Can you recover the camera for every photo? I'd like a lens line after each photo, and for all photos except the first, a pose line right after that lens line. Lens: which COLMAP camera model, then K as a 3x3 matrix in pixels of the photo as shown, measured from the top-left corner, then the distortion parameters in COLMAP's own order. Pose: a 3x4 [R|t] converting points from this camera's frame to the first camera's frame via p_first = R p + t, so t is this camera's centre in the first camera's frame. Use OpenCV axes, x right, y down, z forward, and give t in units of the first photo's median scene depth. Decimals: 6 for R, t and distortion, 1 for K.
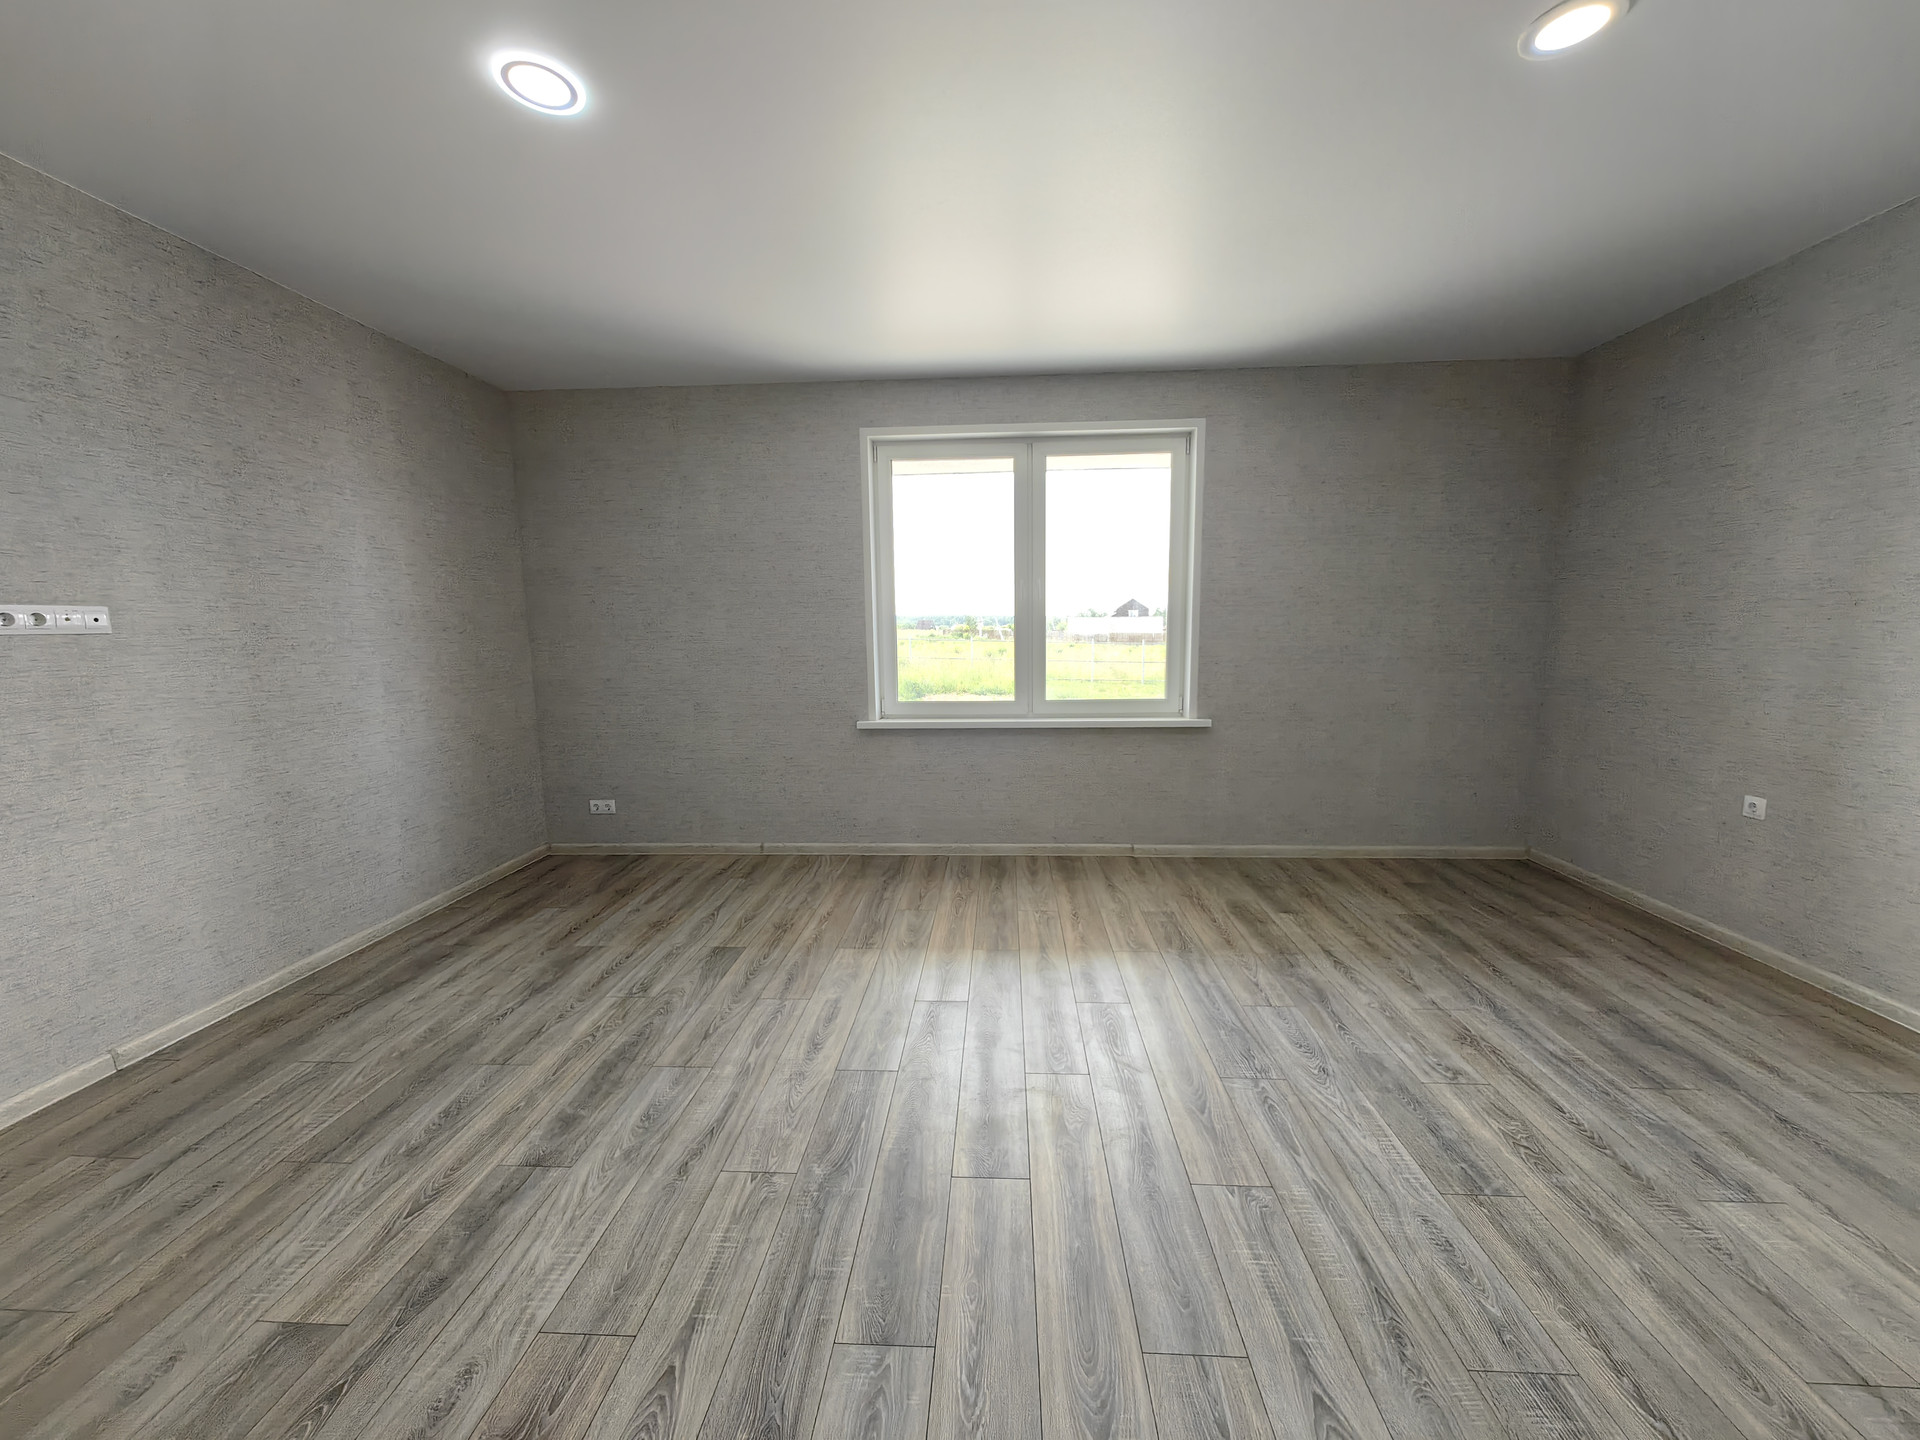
lens RADIAL K [[741.3, 0, 961.1], [0, 741.3, 727.2], [0, 0, 1]] dist [0.010111, -0.003630]
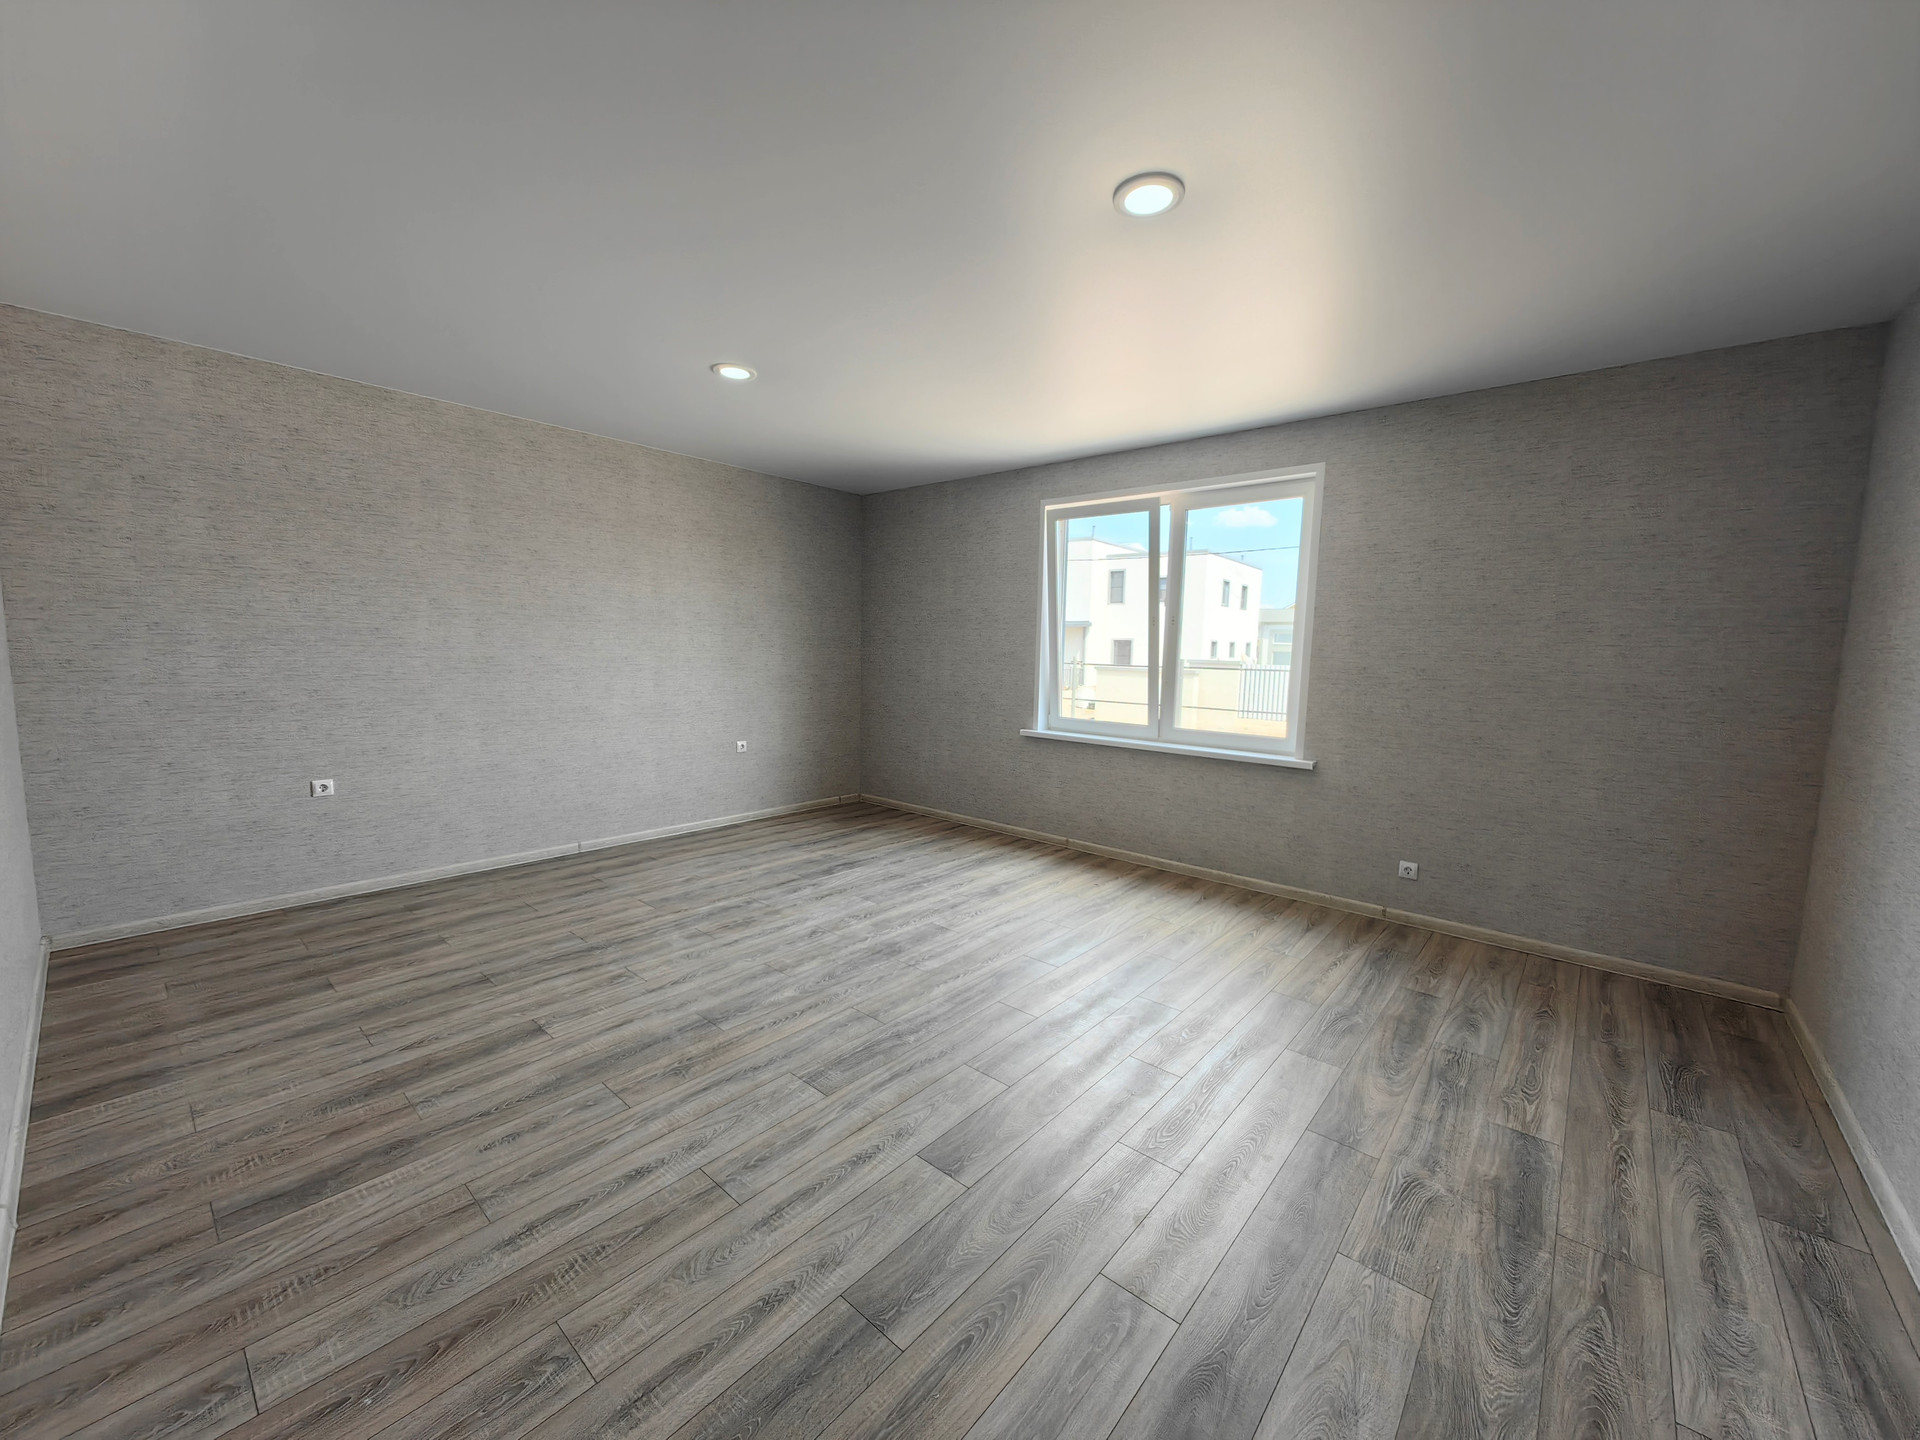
lens RADIAL K [[740.3, 0, 963.7], [0, 740.3, 726.6], [0, 0, 1]] dist [0.008766, -0.002303]
pose [[0.790611, 0.099666, -0.604153, 0.579640], [-0.127860, 0.991785, -0.003709, 0.006577], [0.598820, 0.080179, 0.796860, -0.070215]]
